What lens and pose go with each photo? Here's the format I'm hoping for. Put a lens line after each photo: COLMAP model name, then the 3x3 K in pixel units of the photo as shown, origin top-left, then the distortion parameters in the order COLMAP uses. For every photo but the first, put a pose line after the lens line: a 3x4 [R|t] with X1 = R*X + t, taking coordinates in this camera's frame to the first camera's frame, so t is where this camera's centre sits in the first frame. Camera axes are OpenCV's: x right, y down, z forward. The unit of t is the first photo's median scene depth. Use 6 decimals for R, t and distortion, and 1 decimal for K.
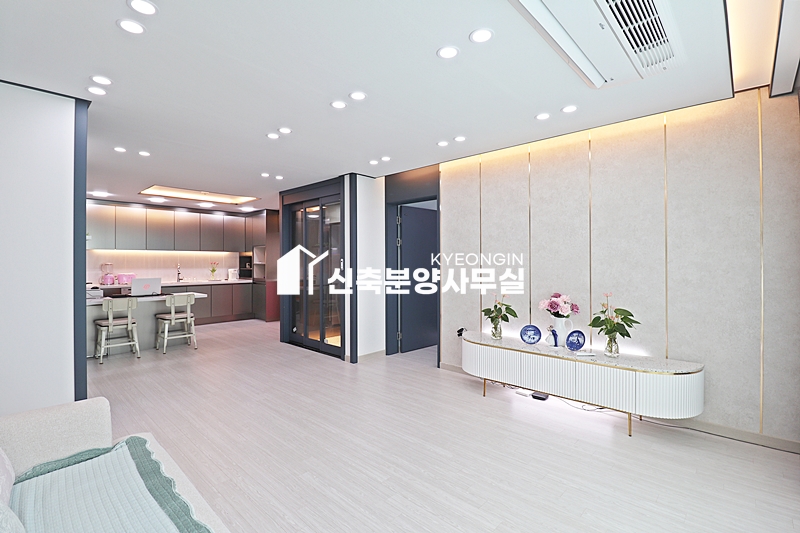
lens RADIAL K [[365.6, 0, 402.9], [0, 365.6, 263.3], [0, 0, 1]] dist [-0.011371, -0.007958]
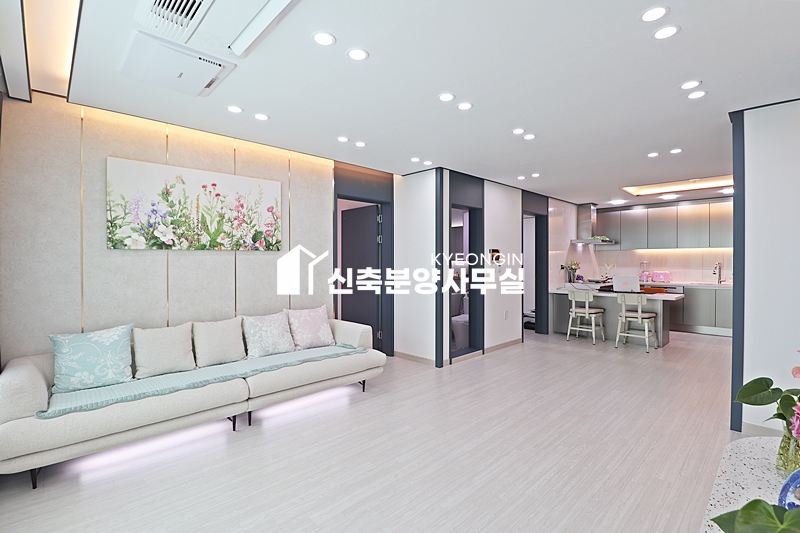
lens RADIAL K [[365.6, 0, 402.9], [0, 365.6, 263.3], [0, 0, 1]] dist [-0.011371, -0.007958]
pose [[-0.033221, 0.010355, -0.999394, 0.678126], [-0.007860, 0.999913, 0.010621, -0.002786], [0.999417, 0.008208, -0.033136, 0.690589]]
